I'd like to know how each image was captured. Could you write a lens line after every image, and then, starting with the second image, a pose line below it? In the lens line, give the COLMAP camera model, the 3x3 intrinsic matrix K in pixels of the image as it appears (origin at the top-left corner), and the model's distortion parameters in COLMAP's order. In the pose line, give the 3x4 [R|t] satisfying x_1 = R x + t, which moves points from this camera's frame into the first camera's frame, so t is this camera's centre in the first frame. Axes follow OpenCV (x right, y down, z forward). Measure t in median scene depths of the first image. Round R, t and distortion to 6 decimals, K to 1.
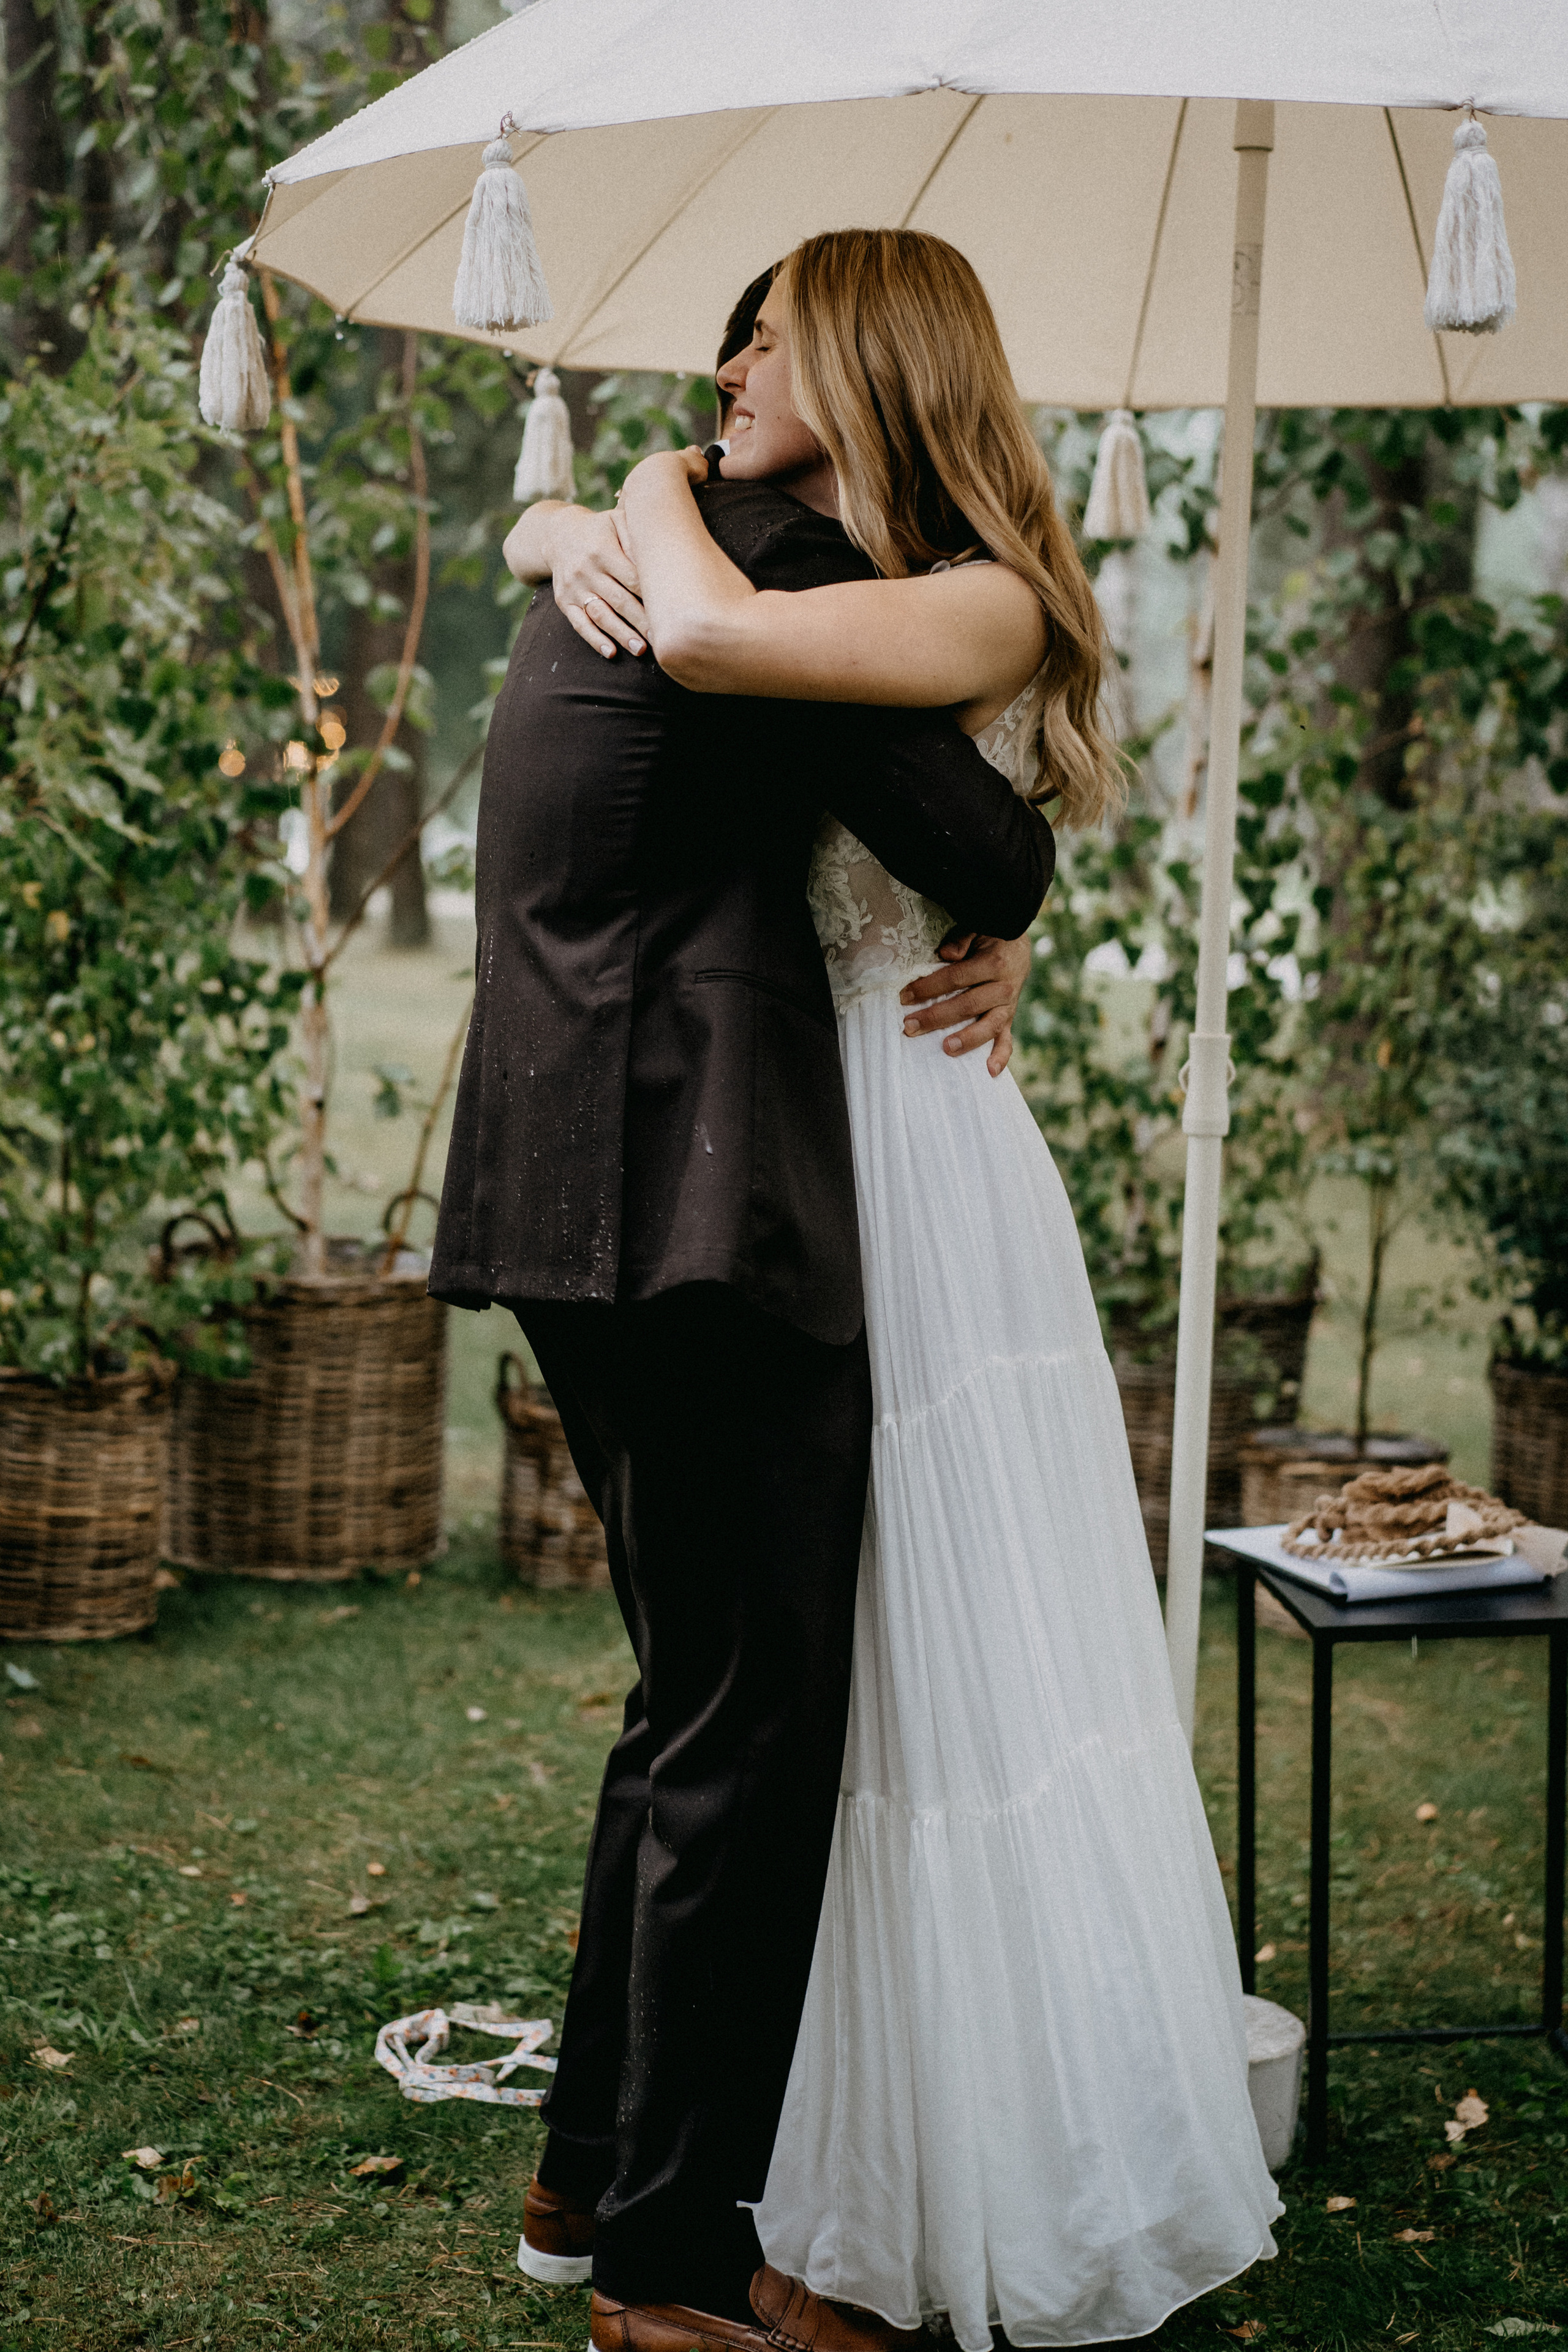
lens RADIAL K [[3705.2, 0, 739.4], [0, 3705.2, 1255.3], [0, 0, 1]] dist [0.077048, -0.579722]
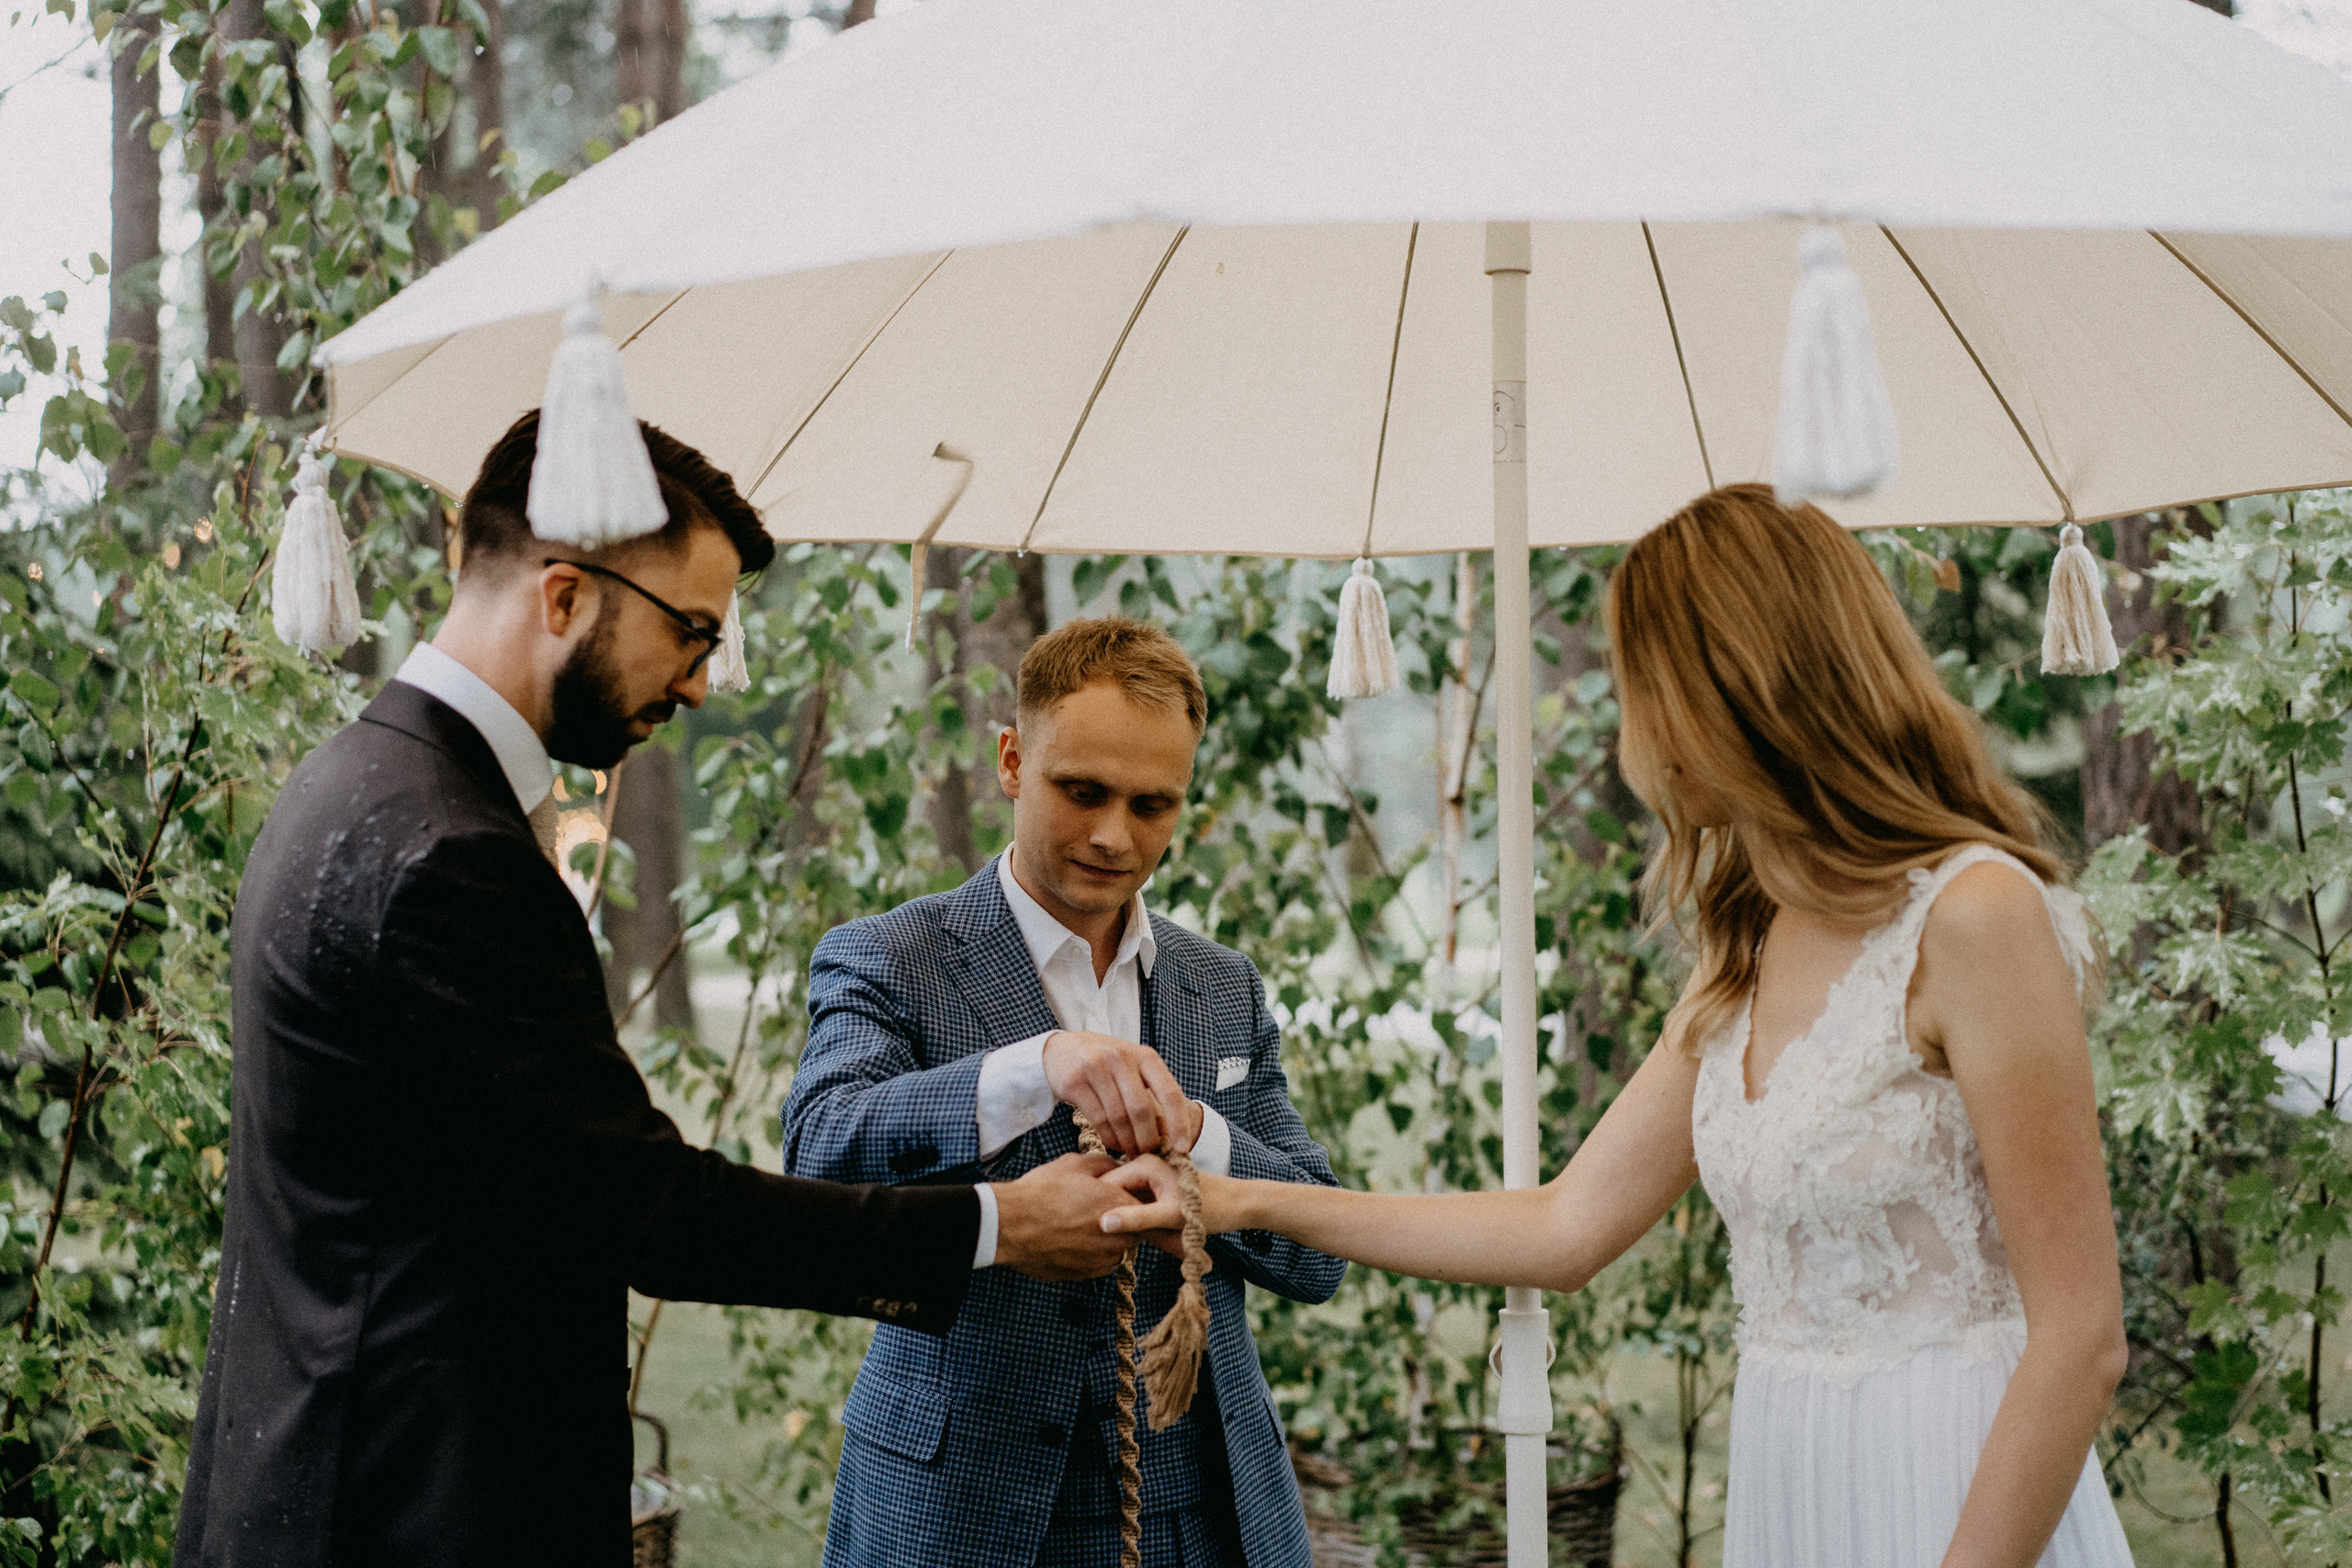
lens RADIAL K [[3754.7, 0, 1170.9], [0, 3754.7, 942.3], [0, 0, 1]] dist [0.100240, -0.798030]
pose [[0.997635, -0.047800, 0.049389, 0.009698], [0.053153, 0.992119, -0.113465, -0.046046], [-0.043576, 0.115822, 0.992314, 0.145169]]
